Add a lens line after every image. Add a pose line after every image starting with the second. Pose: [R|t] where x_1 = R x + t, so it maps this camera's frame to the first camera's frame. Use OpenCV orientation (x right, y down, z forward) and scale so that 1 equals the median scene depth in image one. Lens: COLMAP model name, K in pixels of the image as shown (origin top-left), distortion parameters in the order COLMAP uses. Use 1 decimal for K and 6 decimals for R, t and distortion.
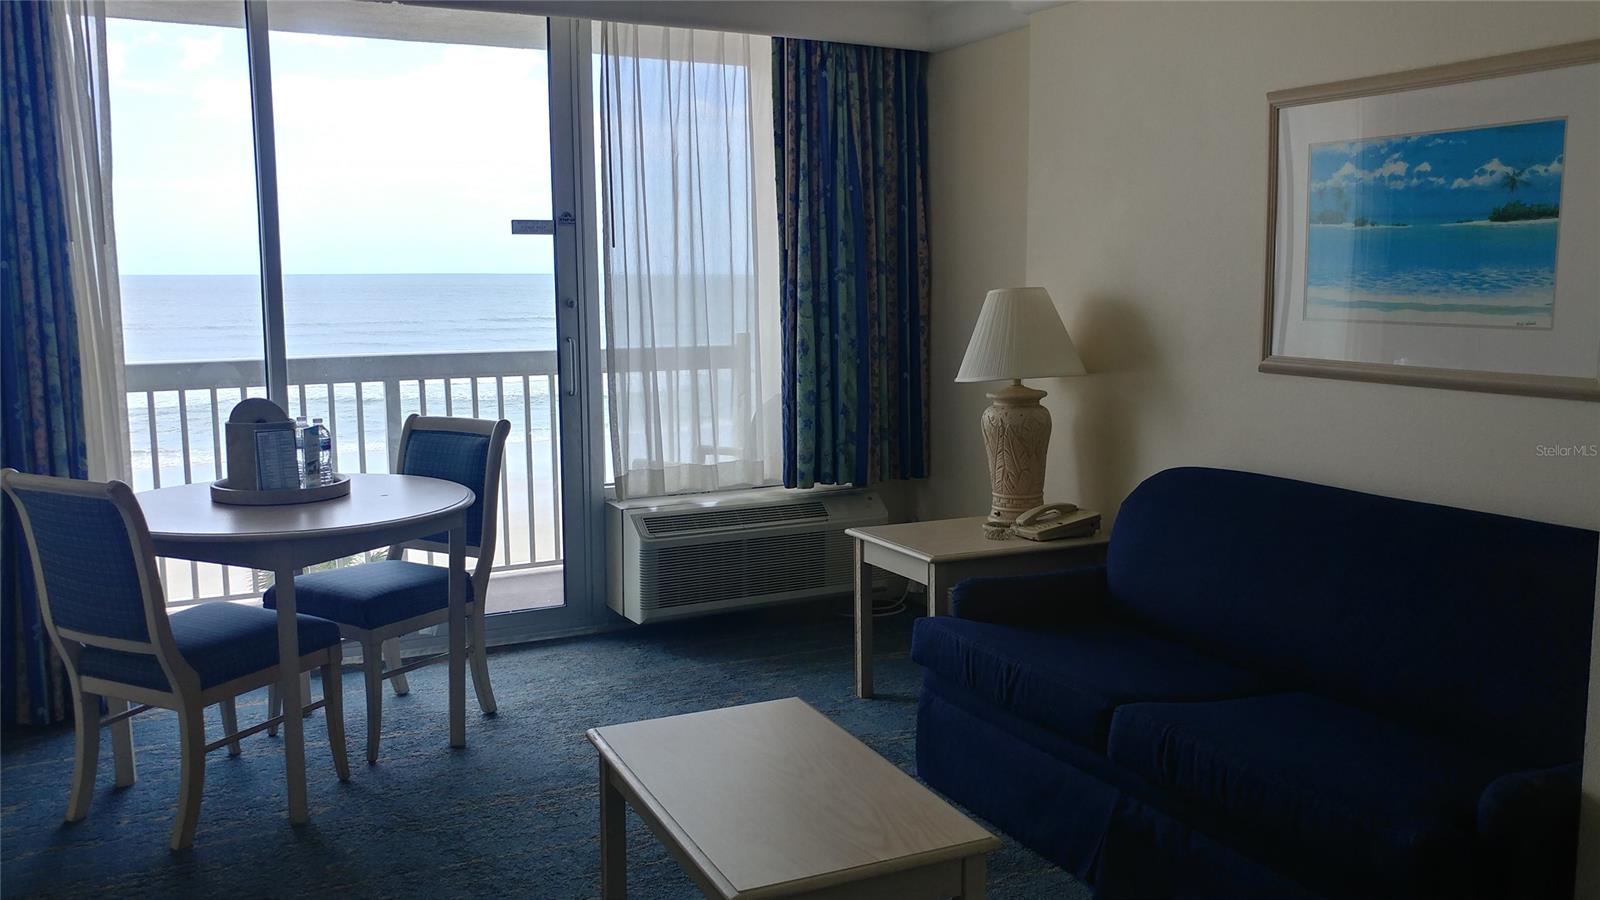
lens RADIAL K [[1354.3, 0, 796.5], [0, 1354.3, 437.9], [0, 0, 1]] dist [0.010345, 0.054533]
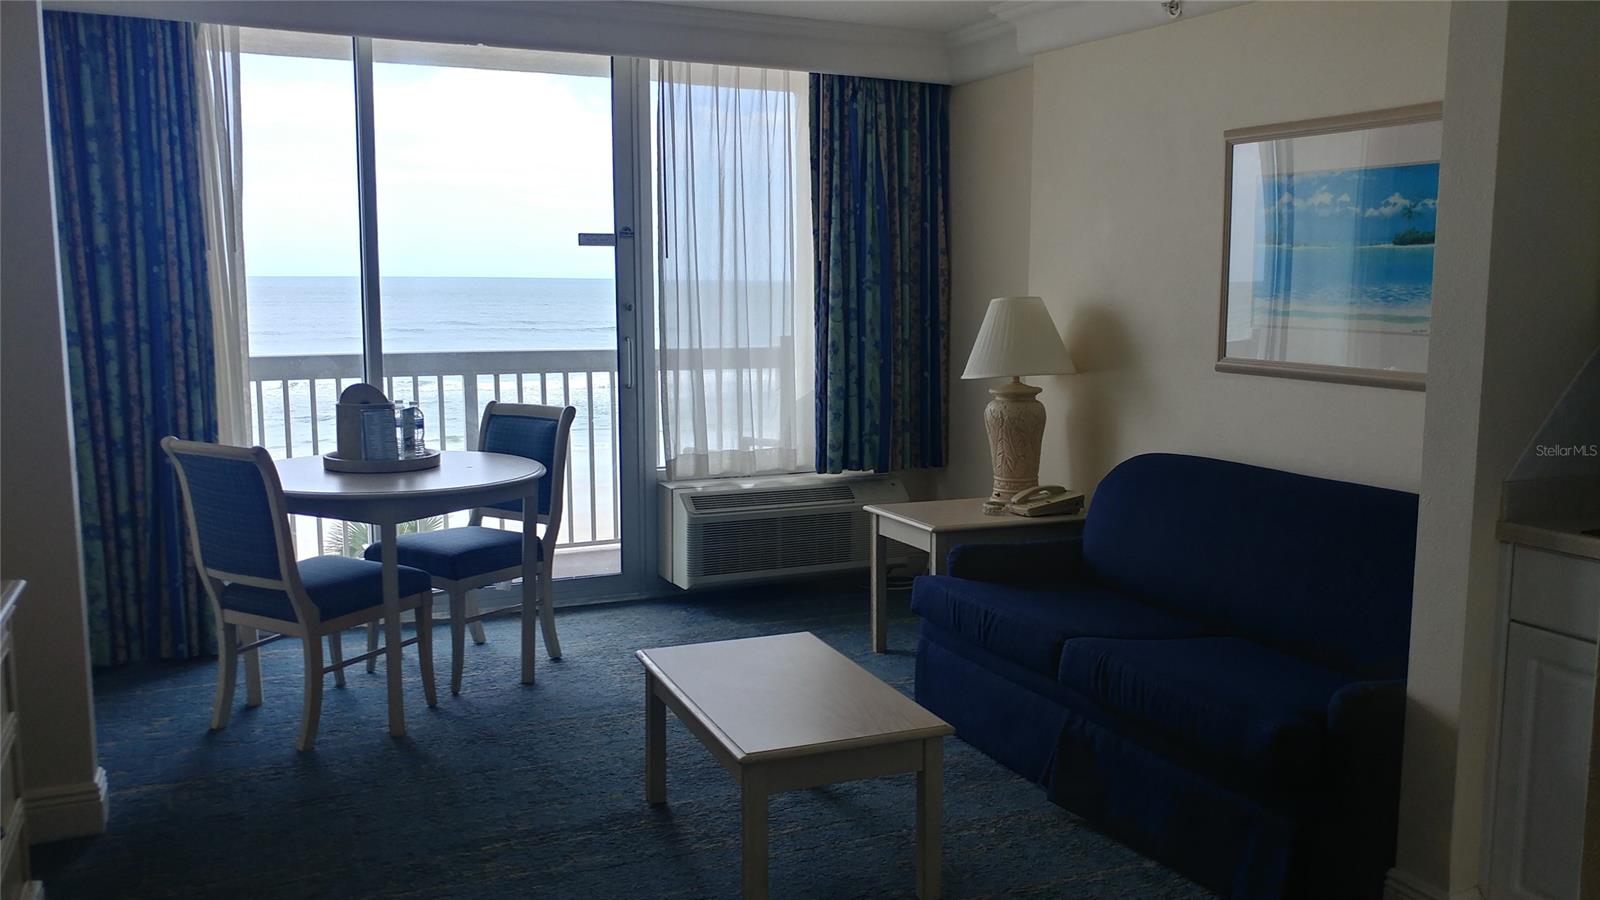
lens RADIAL K [[1354.3, 0, 808.5], [0, 1354.3, 462.3], [0, 0, 1]] dist [0.010345, 0.054533]
pose [[0.999288, 0.013957, -0.035063, 0.029696], [-0.013536, 0.999834, 0.012217, 0.017559], [0.035228, -0.011734, 0.999310, -0.153205]]
